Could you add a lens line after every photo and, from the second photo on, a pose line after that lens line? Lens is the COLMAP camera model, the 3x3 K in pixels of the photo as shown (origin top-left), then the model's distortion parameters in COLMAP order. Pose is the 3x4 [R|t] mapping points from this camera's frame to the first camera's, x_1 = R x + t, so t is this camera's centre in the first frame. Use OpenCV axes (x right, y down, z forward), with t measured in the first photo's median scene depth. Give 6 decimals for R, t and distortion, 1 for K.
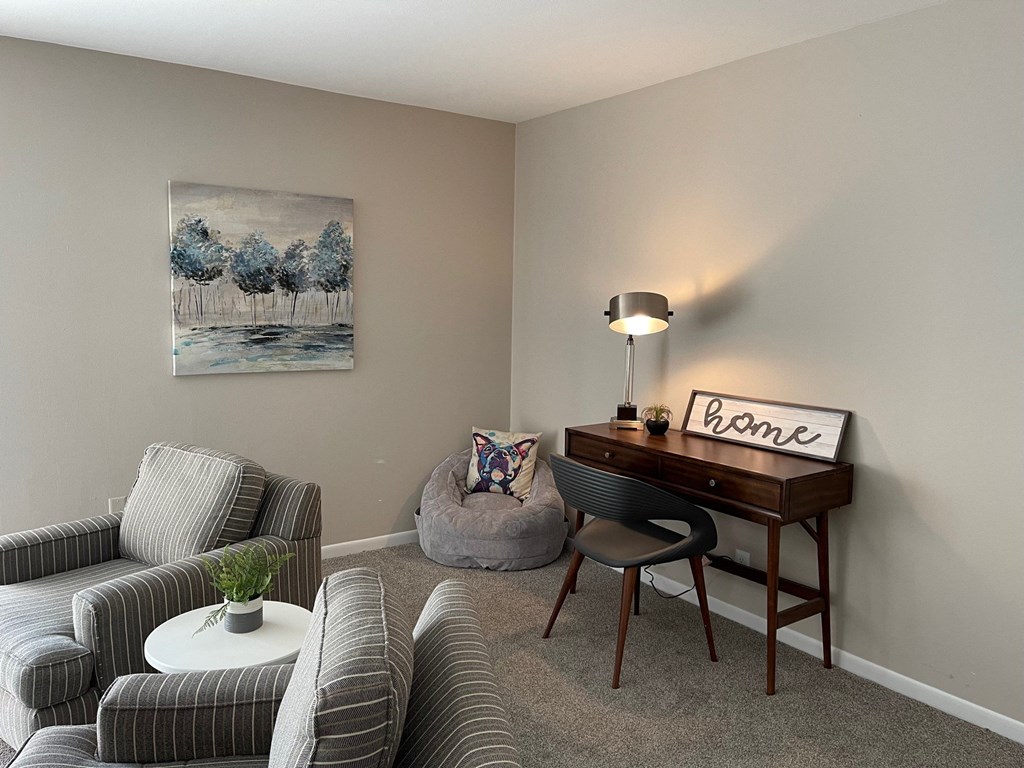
lens RADIAL K [[777.8, 0, 512.0], [0, 777.8, 384.0], [0, 0, 1]] dist [0.054144, -0.006436]
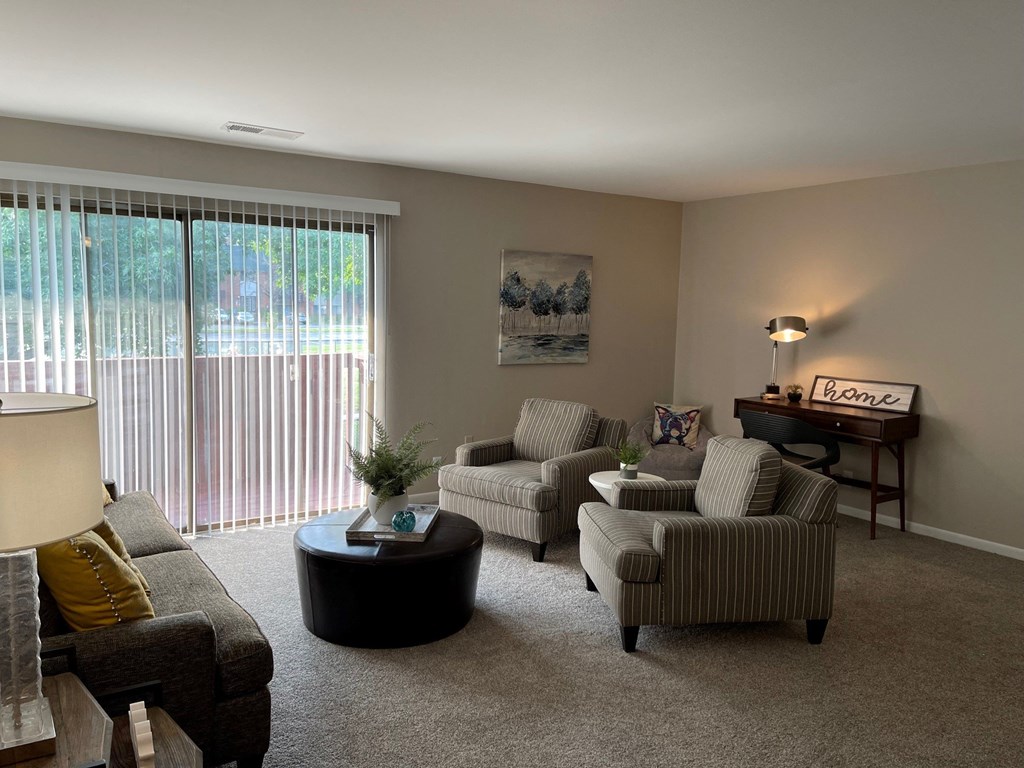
lens RADIAL K [[777.8, 0, 512.0], [0, 777.8, 384.0], [0, 0, 1]] dist [0.054144, -0.006436]
pose [[0.999709, 0.007342, -0.022982, -0.365820], [-0.007661, 0.999875, -0.013833, 0.053349], [0.022877, 0.014005, 0.999640, -0.659243]]
